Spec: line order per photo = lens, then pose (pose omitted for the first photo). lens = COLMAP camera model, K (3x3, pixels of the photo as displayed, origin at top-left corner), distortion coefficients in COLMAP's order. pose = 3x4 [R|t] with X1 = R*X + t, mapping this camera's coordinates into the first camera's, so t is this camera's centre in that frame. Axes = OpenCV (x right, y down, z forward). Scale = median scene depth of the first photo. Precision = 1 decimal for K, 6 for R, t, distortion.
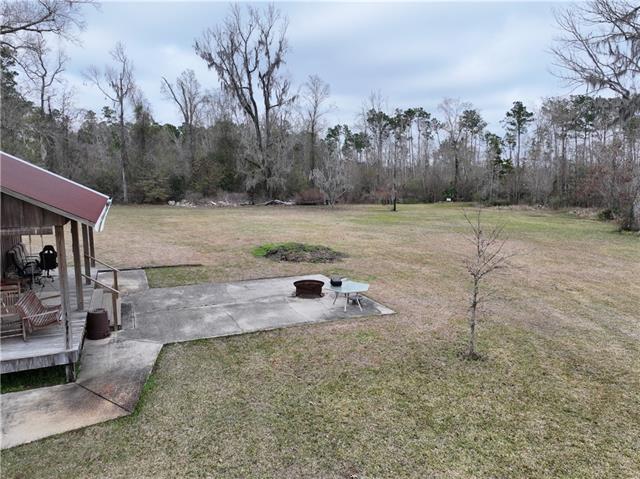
lens RADIAL K [[448.2, 0, 320.1], [0, 448.2, 239.8], [0, 0, 1]] dist [-0.004242, 0.017986]
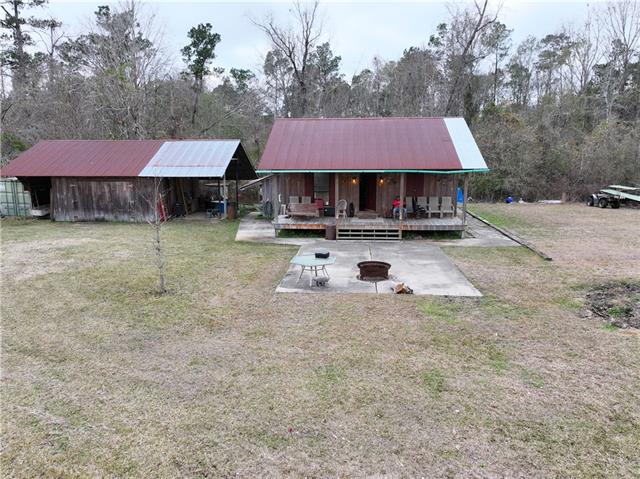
lens RADIAL K [[448.2, 0, 322.0], [0, 448.2, 239.2], [0, 0, 1]] dist [-0.004242, 0.017986]
pose [[-0.468672, 0.162572, -0.868284, 0.987466], [-0.119029, 0.962334, 0.244430, -0.201739], [0.875316, 0.217908, -0.431668, 1.562757]]
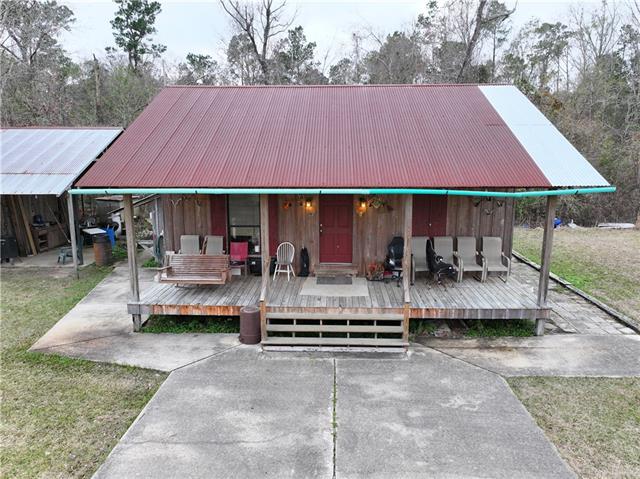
lens RADIAL K [[448.2, 0, 321.2], [0, 448.2, 239.1], [0, 0, 1]] dist [-0.004242, 0.017986]
pose [[-0.433438, 0.165024, -0.885945, 0.136469], [-0.123857, 0.962853, 0.239946, -0.157512], [0.892632, 0.213732, -0.396897, 1.246771]]
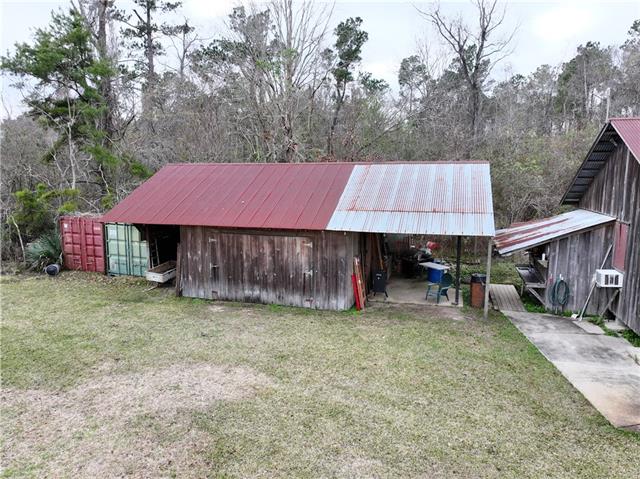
lens RADIAL K [[448.2, 0, 322.8], [0, 448.2, 239.2], [0, 0, 1]] dist [-0.004242, 0.017986]
pose [[-0.644823, 0.111817, -0.756108, 0.439817], [-0.103407, 0.967384, 0.231249, -0.117552], [0.757305, 0.227301, -0.612229, 0.618547]]
